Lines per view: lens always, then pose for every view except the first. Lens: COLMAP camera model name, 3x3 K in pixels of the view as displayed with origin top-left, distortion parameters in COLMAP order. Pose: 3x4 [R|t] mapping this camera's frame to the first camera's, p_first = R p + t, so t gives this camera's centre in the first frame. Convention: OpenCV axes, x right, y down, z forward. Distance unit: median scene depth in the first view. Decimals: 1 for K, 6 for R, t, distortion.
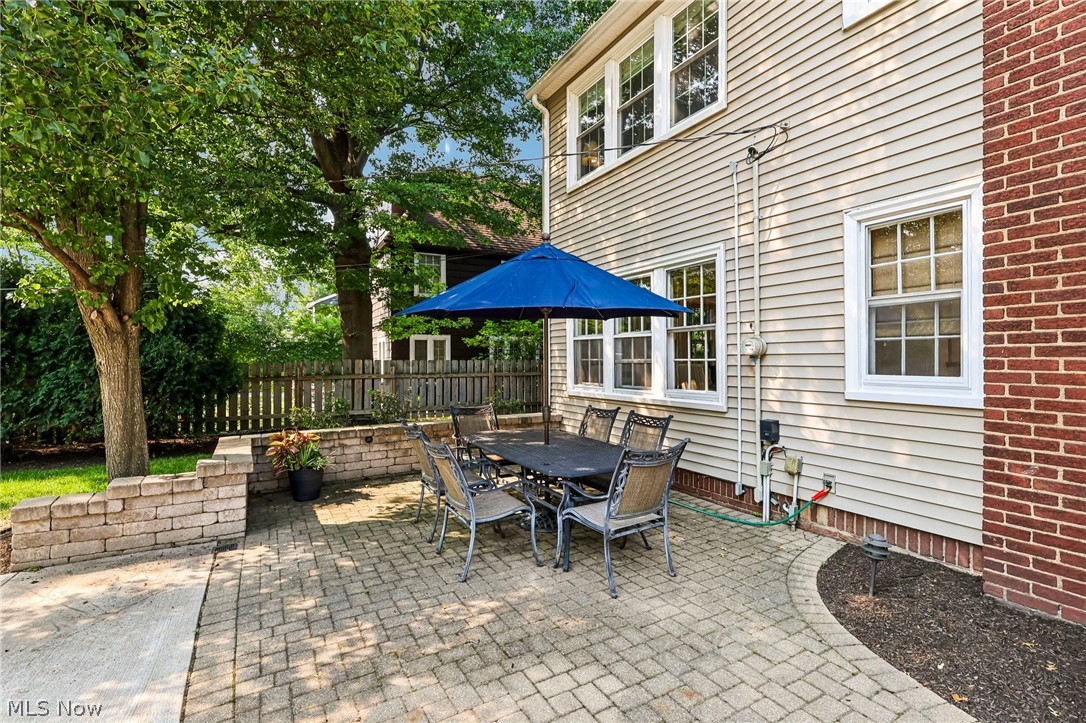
lens RADIAL K [[505.9, 0, 547.0], [0, 505.9, 361.5], [0, 0, 1]] dist [0.002990, -0.000184]
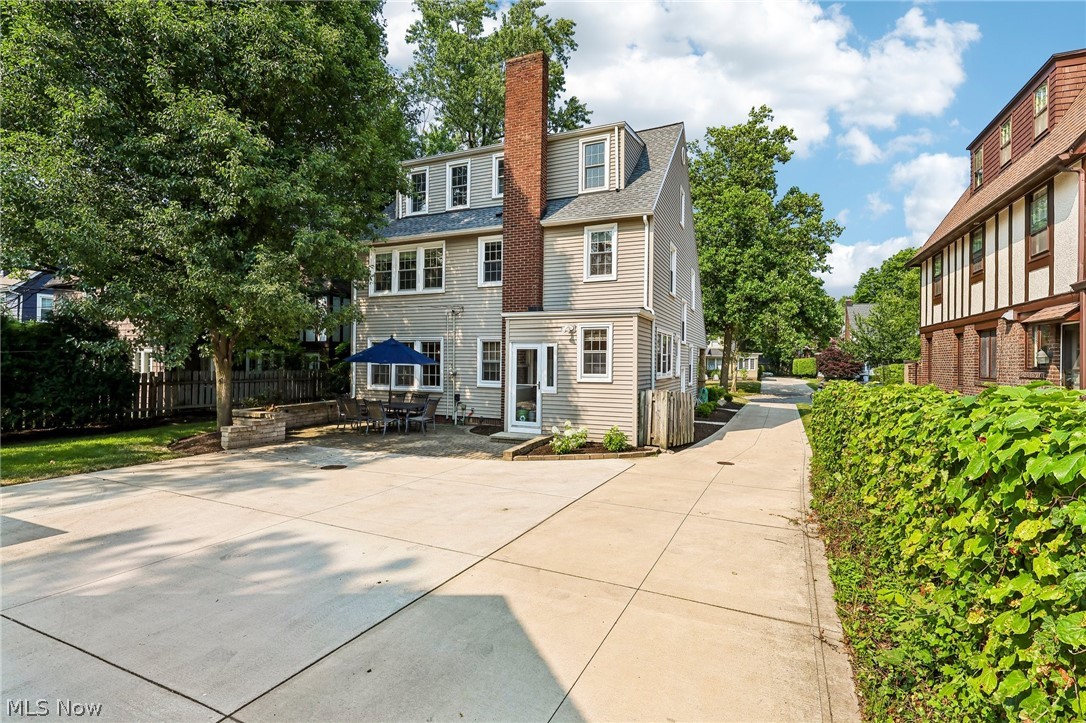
lens RADIAL K [[505.9, 0, 542.0], [0, 505.9, 363.4], [0, 0, 1]] dist [0.002990, -0.000184]
pose [[0.807923, 0.010088, 0.589201, -0.985676], [-0.010508, 0.999941, -0.002712, -0.076620], [-0.589194, -0.004000, 0.807982, -1.852622]]
